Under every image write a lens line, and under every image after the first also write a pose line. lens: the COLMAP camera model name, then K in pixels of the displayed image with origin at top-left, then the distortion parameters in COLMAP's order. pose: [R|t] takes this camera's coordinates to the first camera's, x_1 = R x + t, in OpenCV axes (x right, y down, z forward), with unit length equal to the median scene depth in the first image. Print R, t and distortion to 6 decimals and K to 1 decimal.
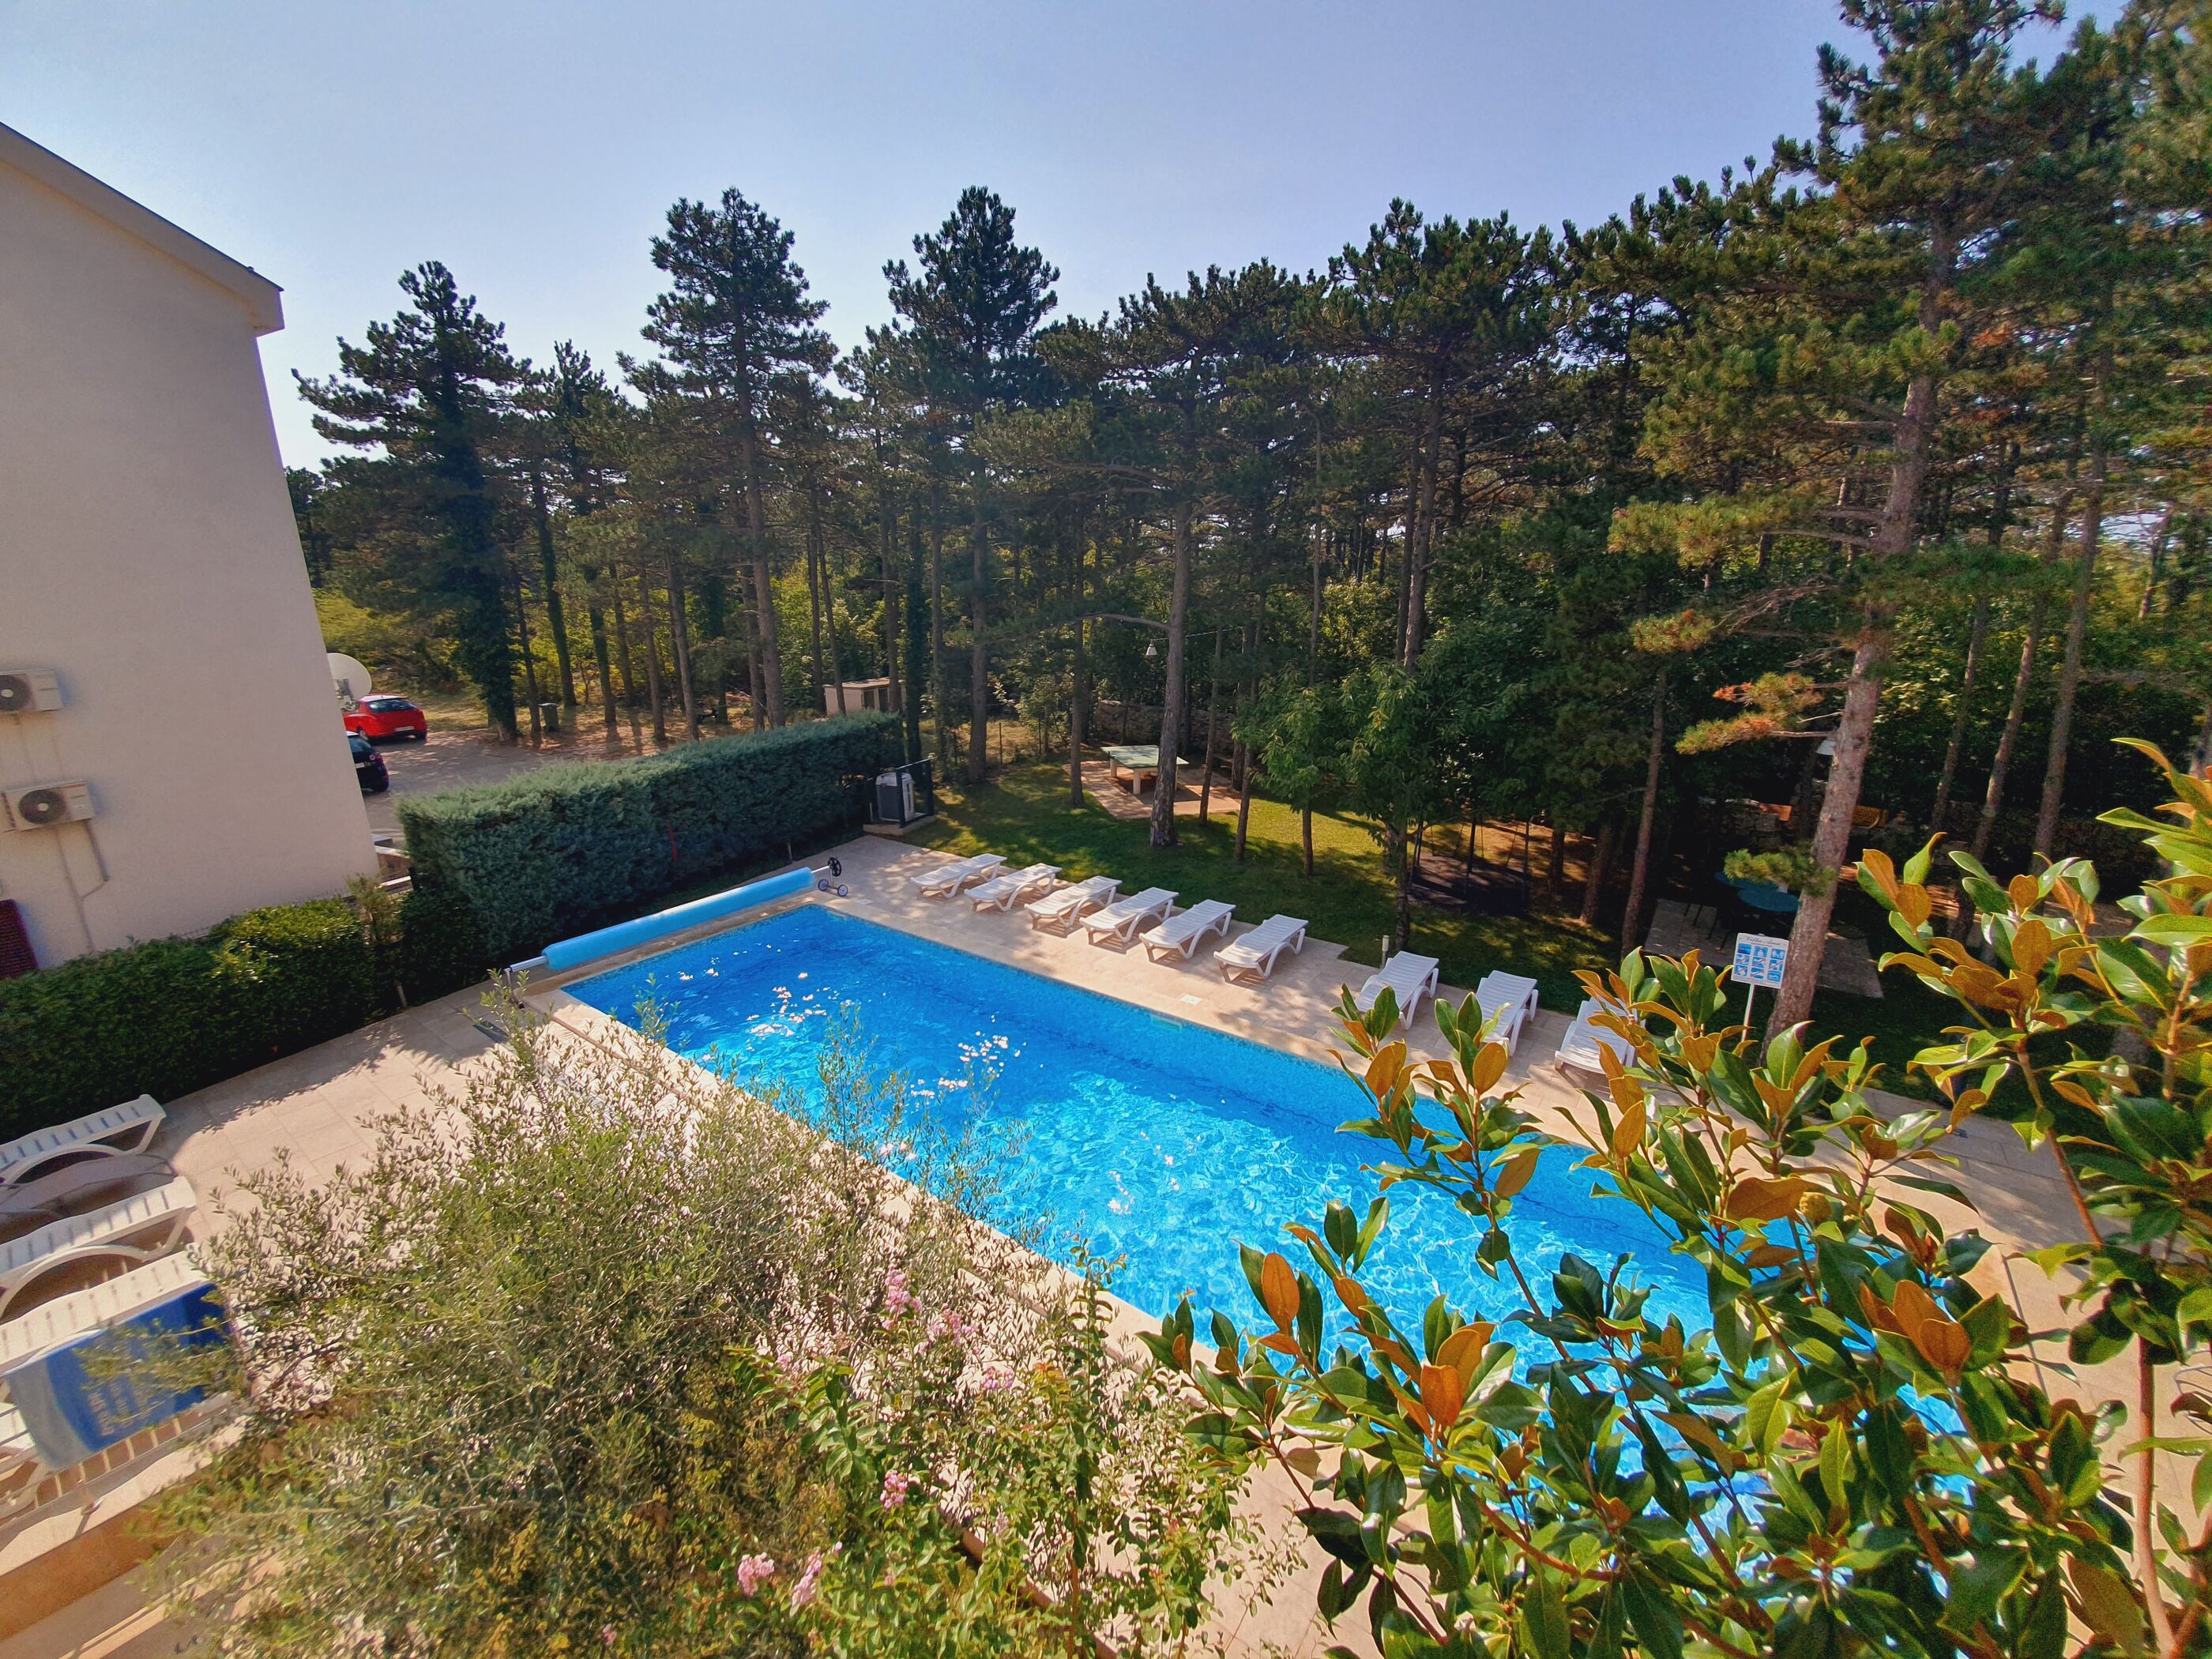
lens RADIAL K [[878.8, 0, 1101.9], [0, 878.8, 837.3], [0, 0, 1]] dist [0.013553, -0.016643]
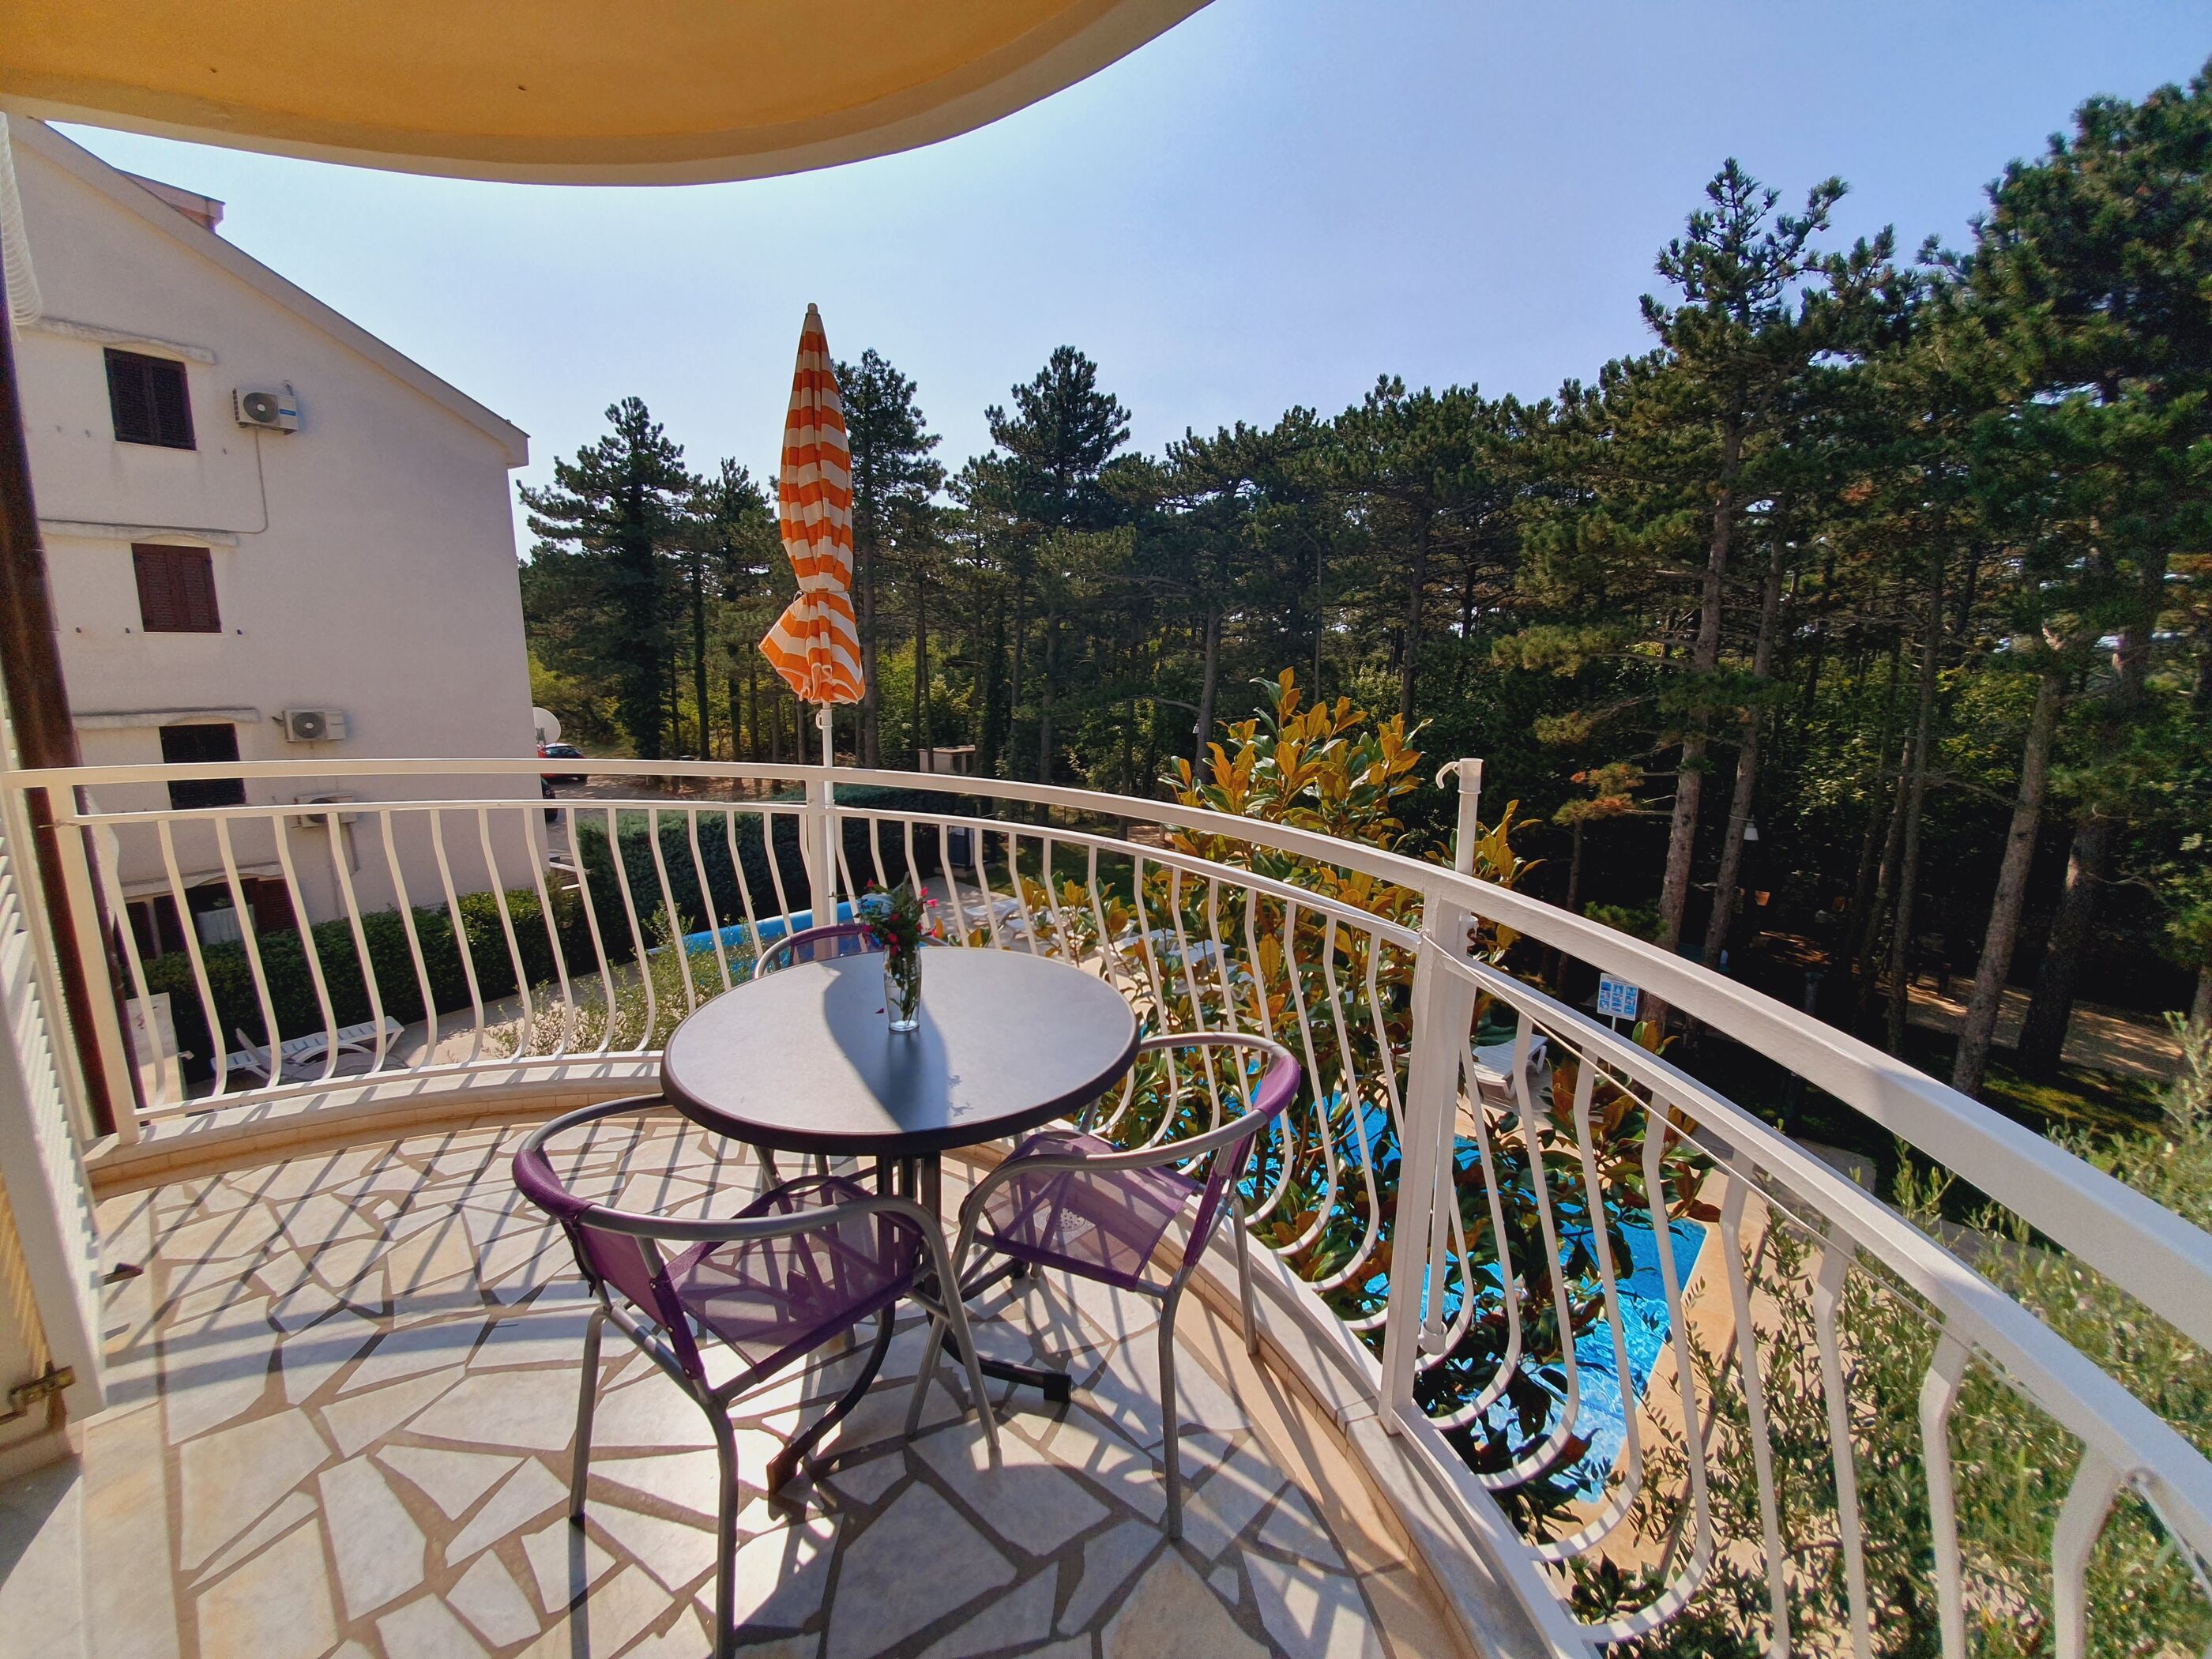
lens RADIAL K [[879.7, 0, 1106.8], [0, 879.7, 833.9], [0, 0, 1]] dist [0.013765, -0.016125]
pose [[0.993304, 0.048546, -0.104834, 0.068584], [-0.057626, 0.994679, -0.085396, 0.025727], [0.100130, 0.090865, 0.990817, -0.125216]]
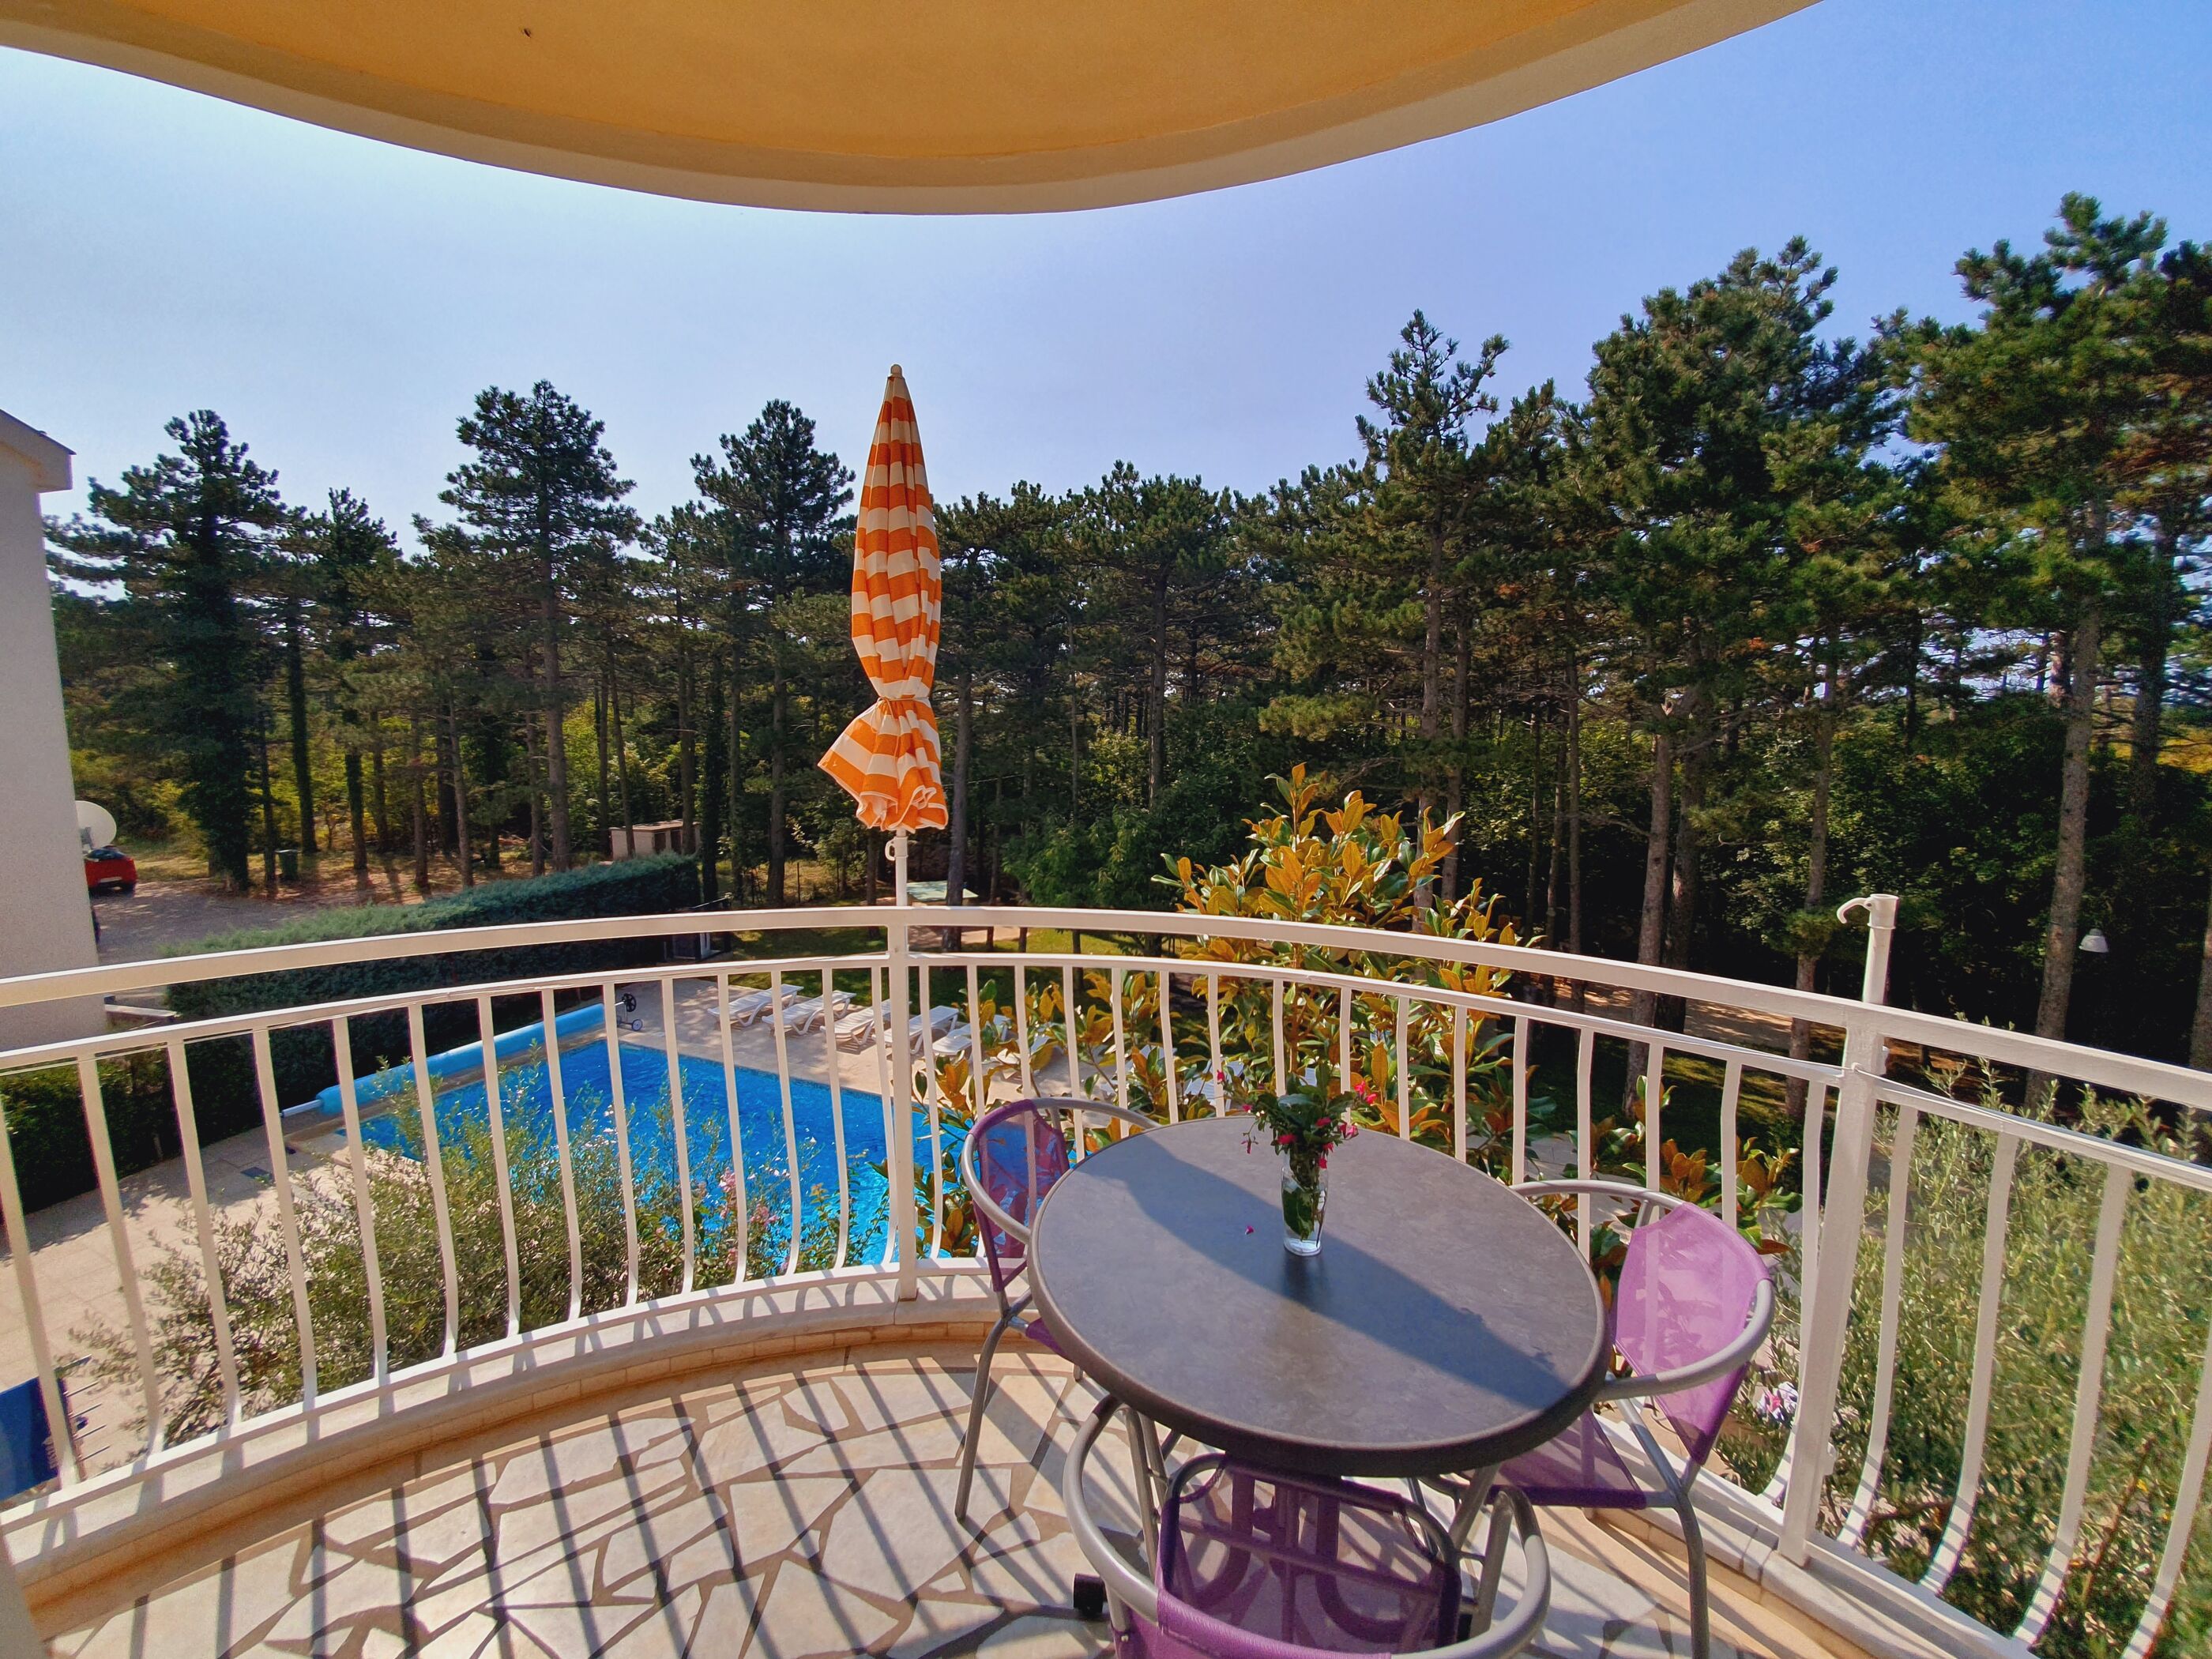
lens RADIAL K [[884.3, 0, 1105.9], [0, 884.3, 836.3], [0, 0, 1]] dist [0.016245, -0.019865]
pose [[0.975843, -0.010699, 0.218213, 0.013418], [0.044464, 0.987622, -0.150421, 0.016082], [-0.213903, 0.156490, 0.964239, -0.112363]]
